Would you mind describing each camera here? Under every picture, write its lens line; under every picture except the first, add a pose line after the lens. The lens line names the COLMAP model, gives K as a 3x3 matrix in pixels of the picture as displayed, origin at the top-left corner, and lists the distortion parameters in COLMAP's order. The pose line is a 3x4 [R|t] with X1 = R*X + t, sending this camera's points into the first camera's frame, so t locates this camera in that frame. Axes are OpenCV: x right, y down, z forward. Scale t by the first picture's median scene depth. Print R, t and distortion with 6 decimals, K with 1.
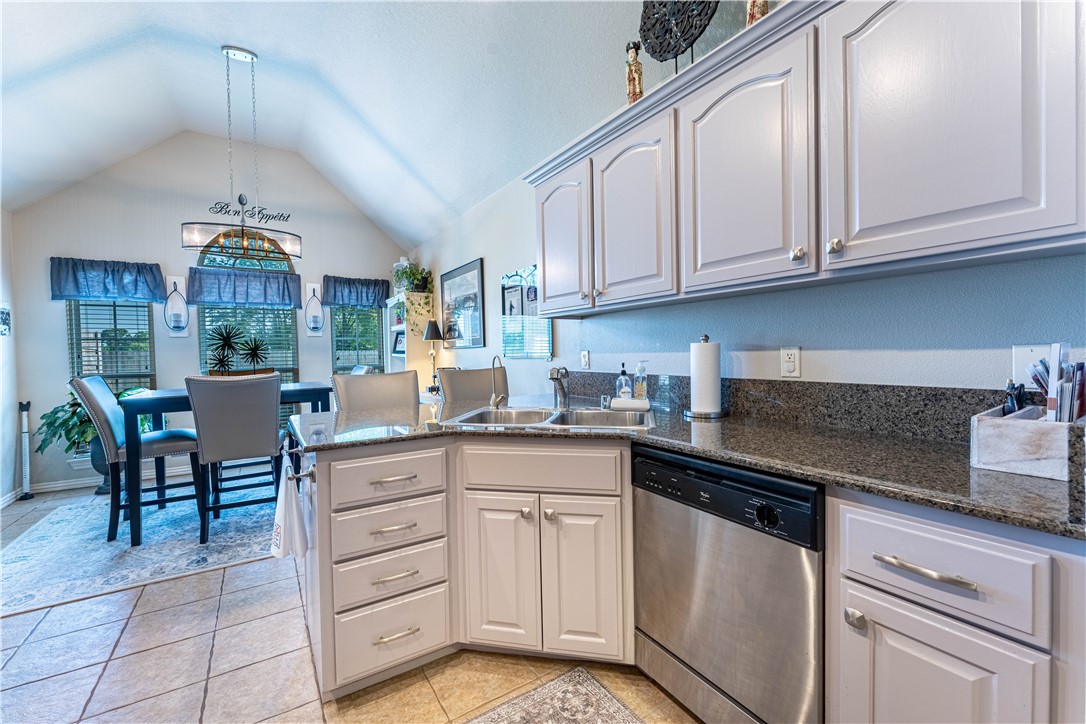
lens RADIAL K [[445.8, 0, 543.0], [0, 445.8, 362.0], [0, 0, 1]] dist [-0.003701, -0.000200]
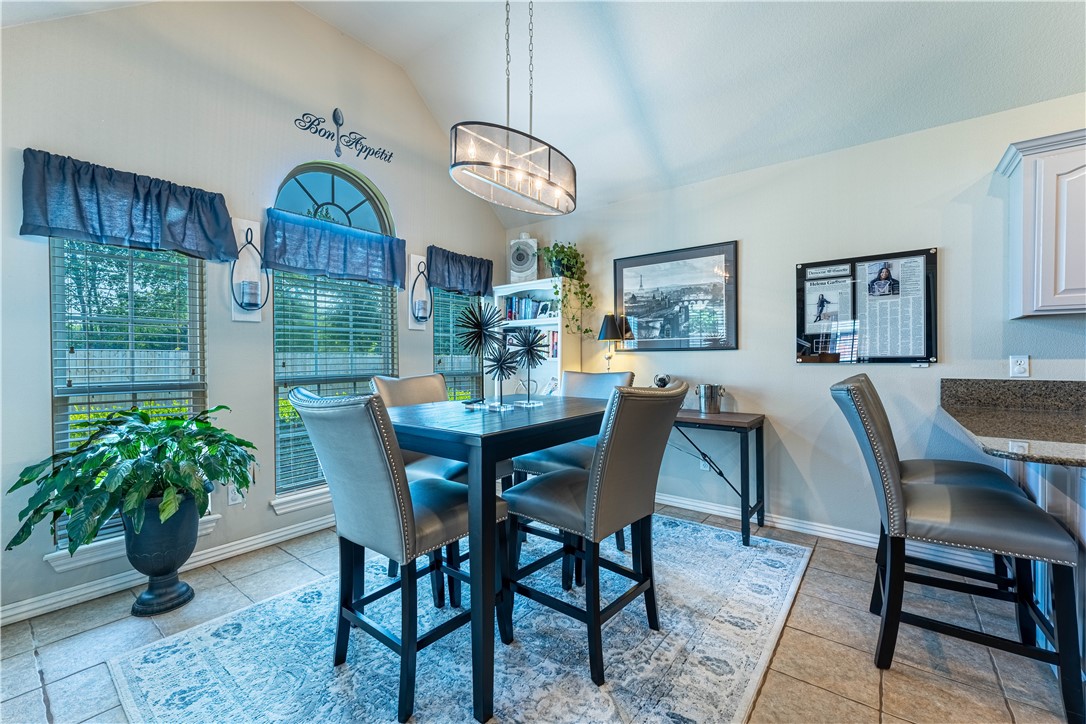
lens RADIAL K [[445.8, 0, 543.0], [0, 445.8, 362.0], [0, 0, 1]] dist [-0.003701, -0.000200]
pose [[0.943017, 0.014252, 0.332439, -0.672274], [-0.008627, 0.999794, -0.018390, 0.006460], [-0.332633, 0.014475, 0.942945, 0.317037]]
